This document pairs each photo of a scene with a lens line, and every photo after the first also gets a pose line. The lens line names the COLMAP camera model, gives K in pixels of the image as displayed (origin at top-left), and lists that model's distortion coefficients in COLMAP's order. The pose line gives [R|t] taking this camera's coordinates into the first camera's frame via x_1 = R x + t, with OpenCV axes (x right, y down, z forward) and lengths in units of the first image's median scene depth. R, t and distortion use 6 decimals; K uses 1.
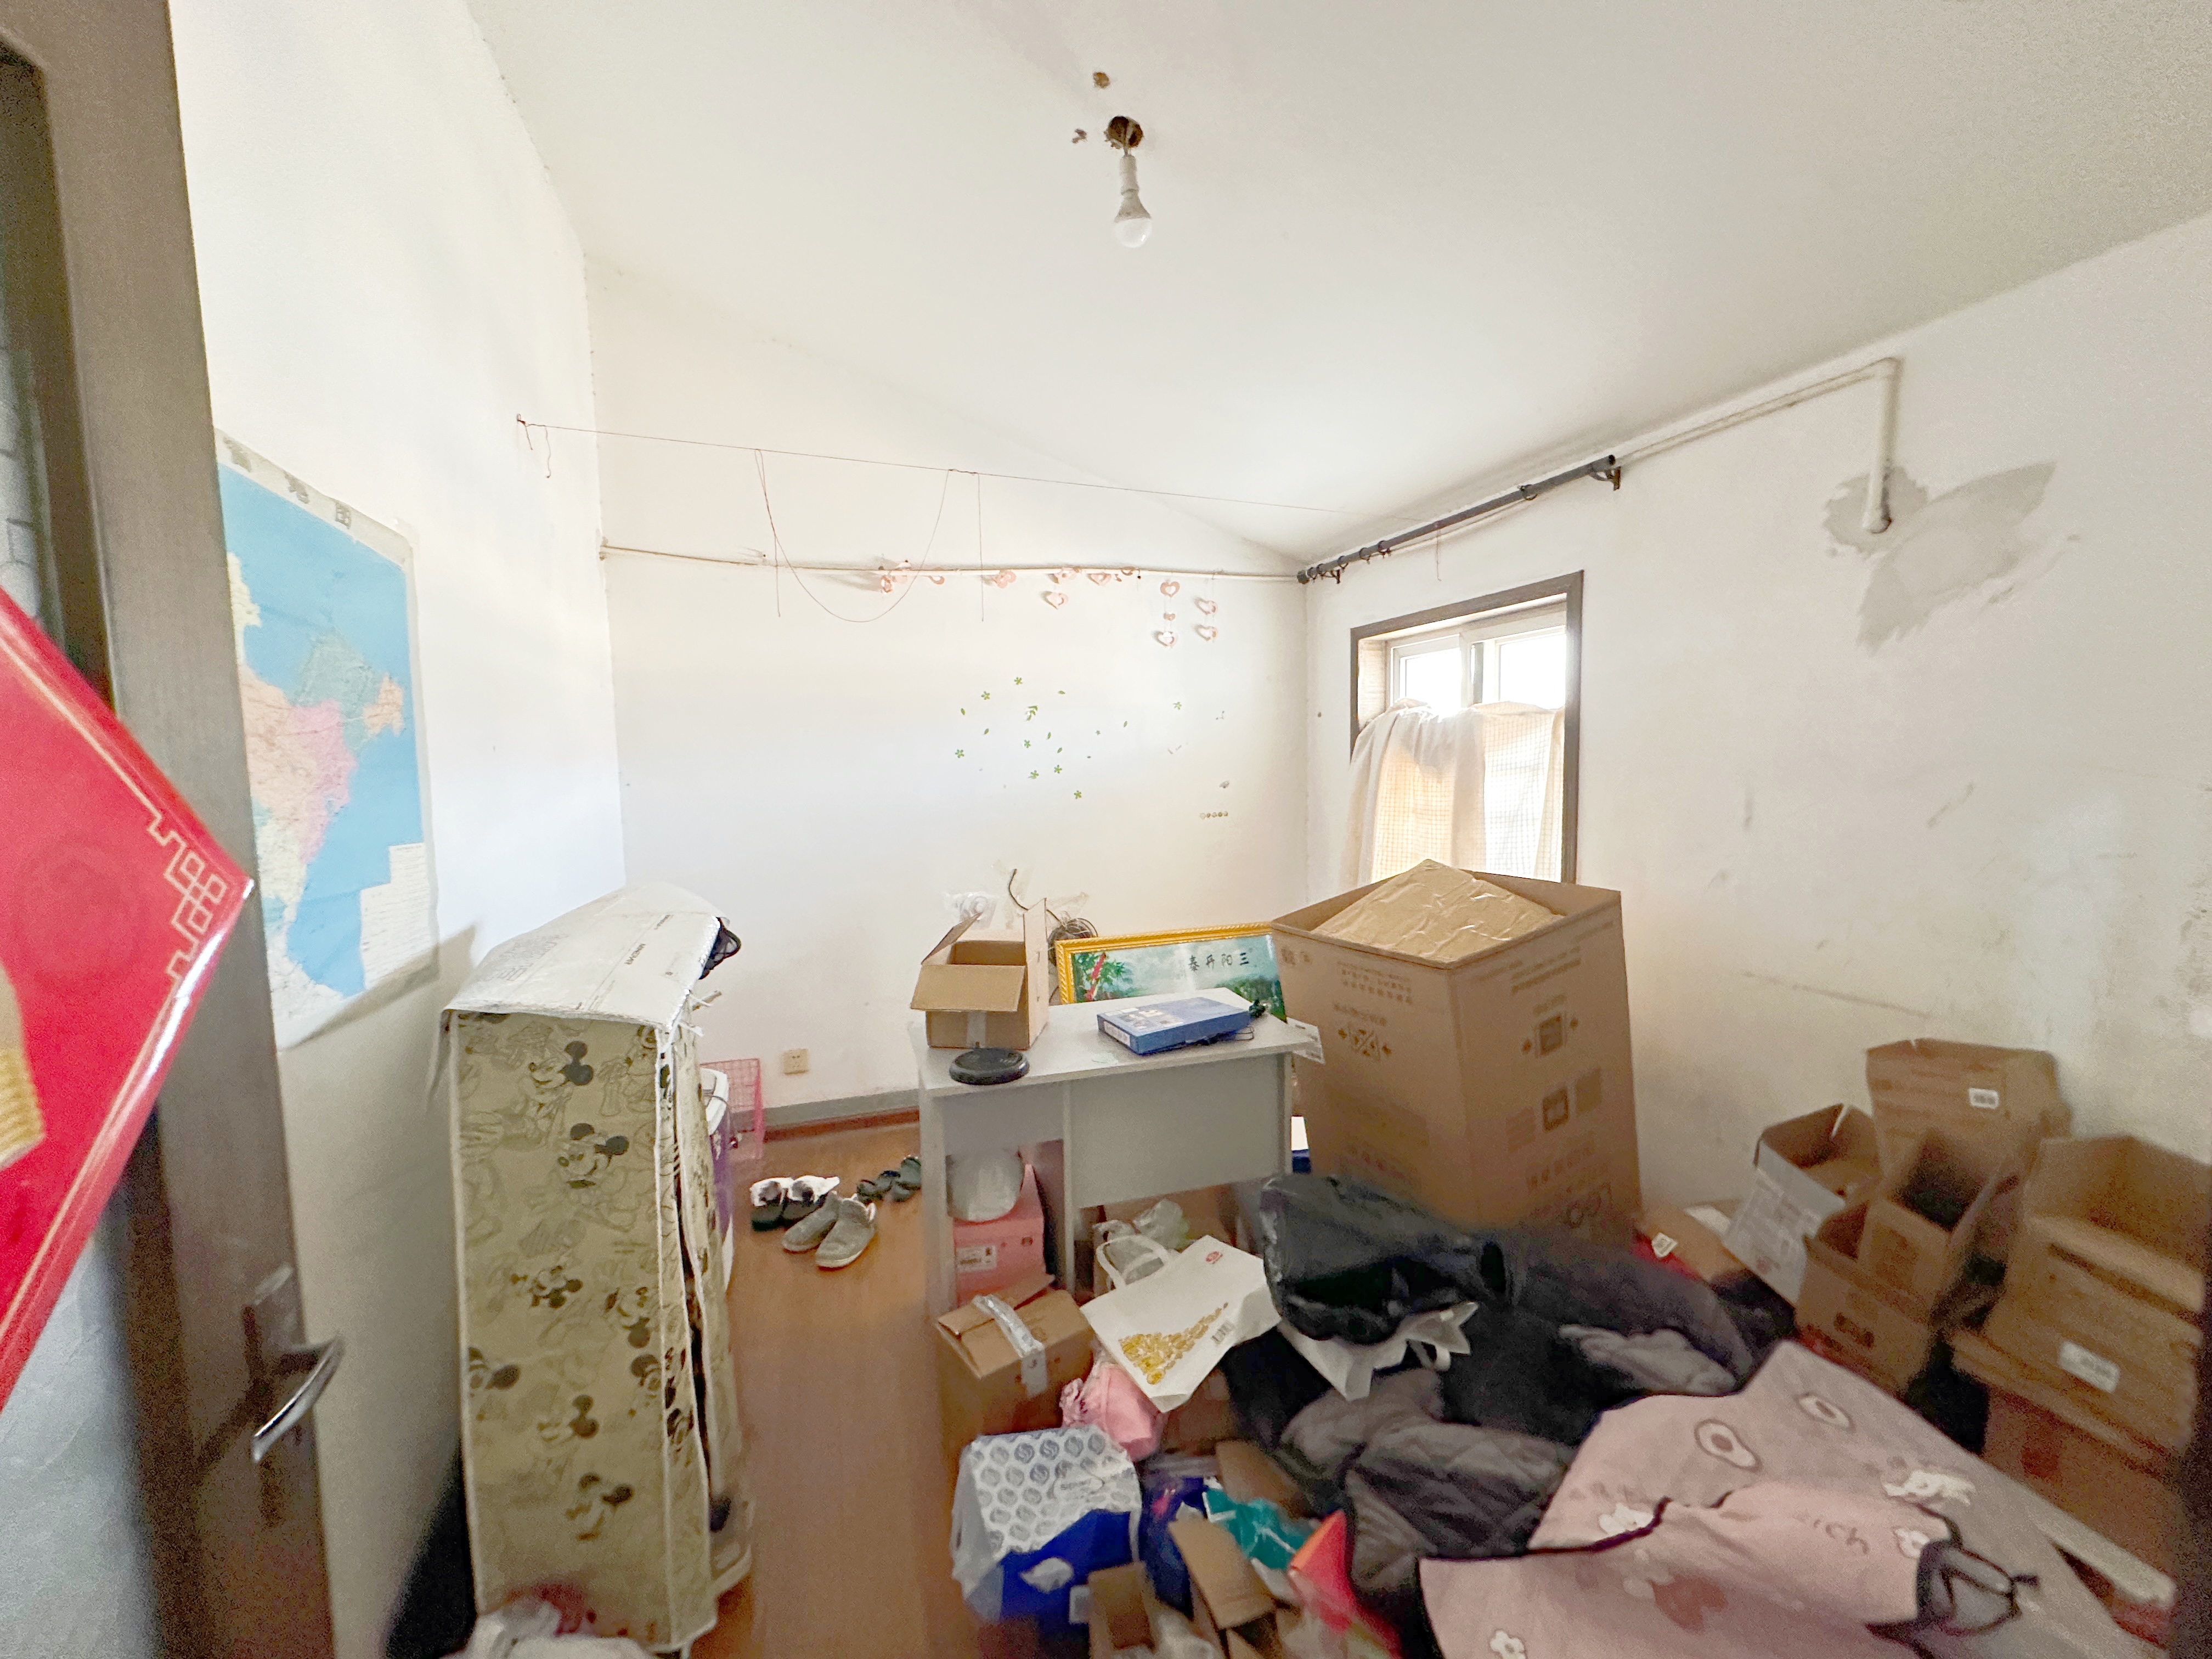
lens RADIAL K [[896.1, 0, 1106.0], [0, 896.1, 829.5], [0, 0, 1]] dist [0.000347, 0.000138]
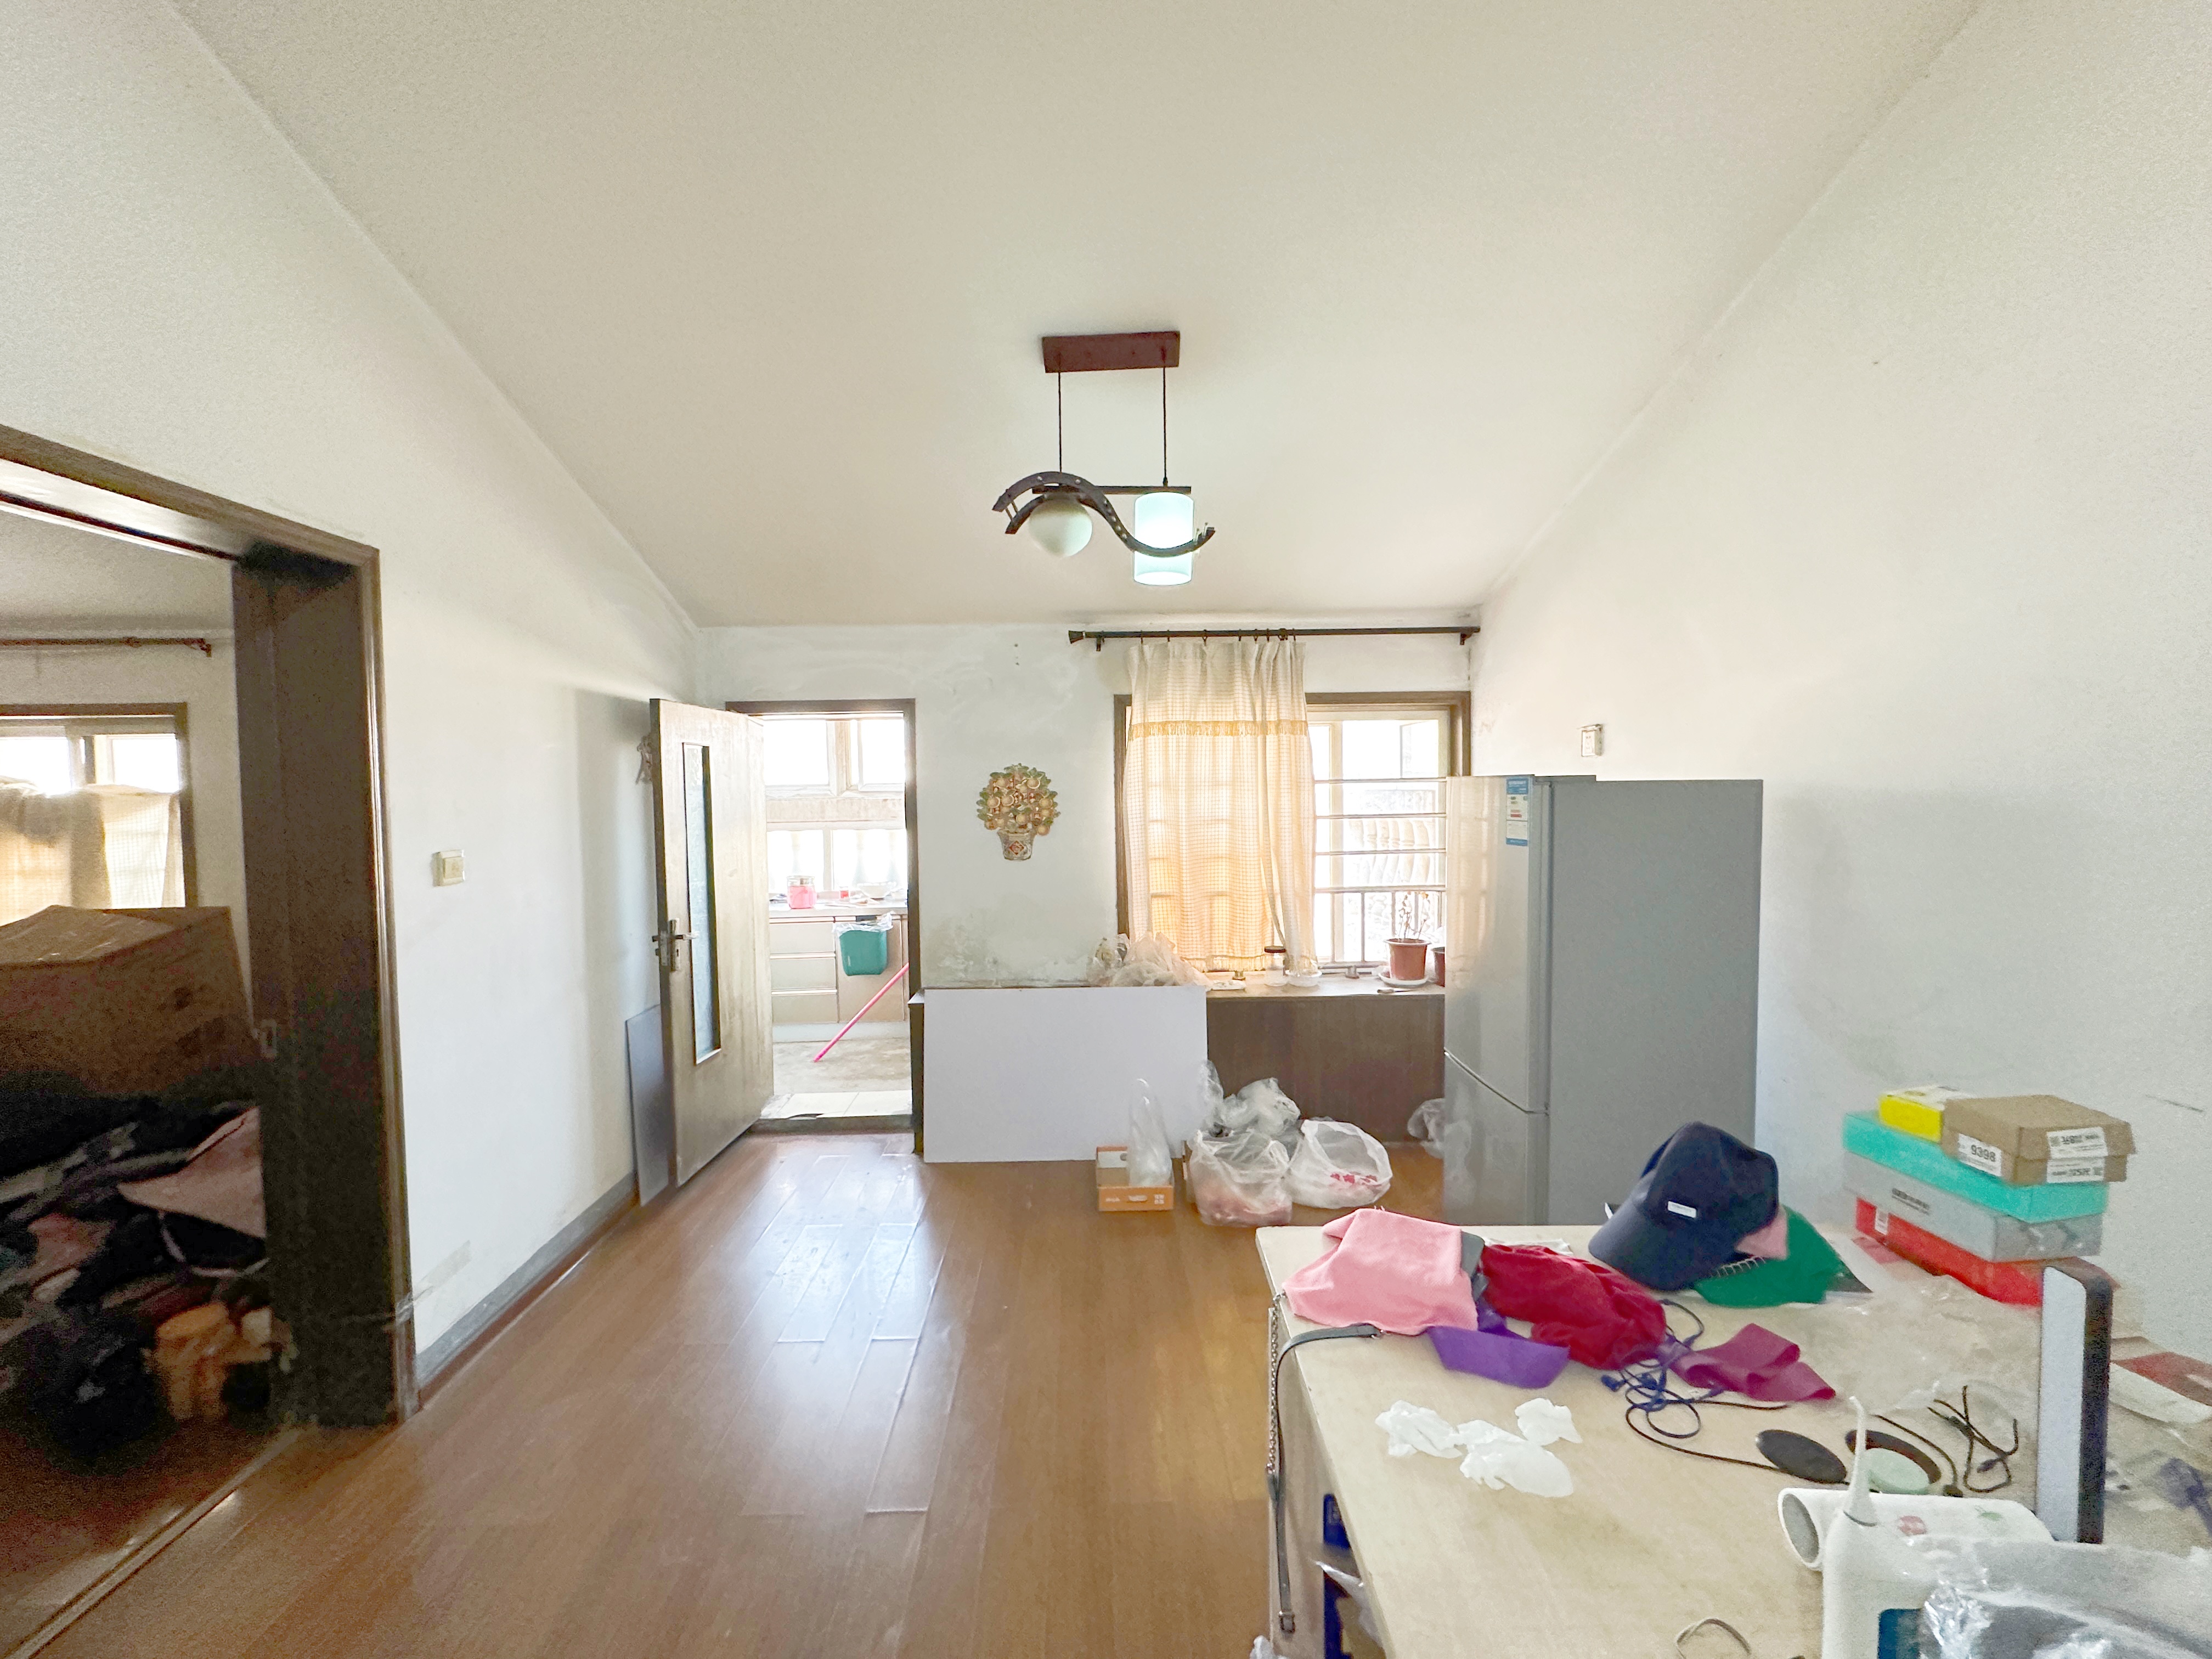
lens RADIAL K [[896.1, 0, 1106.0], [0, 896.1, 829.5], [0, 0, 1]] dist [0.000347, 0.000138]
pose [[0.306250, -0.024932, 0.951625, -0.443293], [0.084794, 0.996398, -0.001184, 0.059211], [-0.948167, 0.081055, 0.307261, -0.930505]]
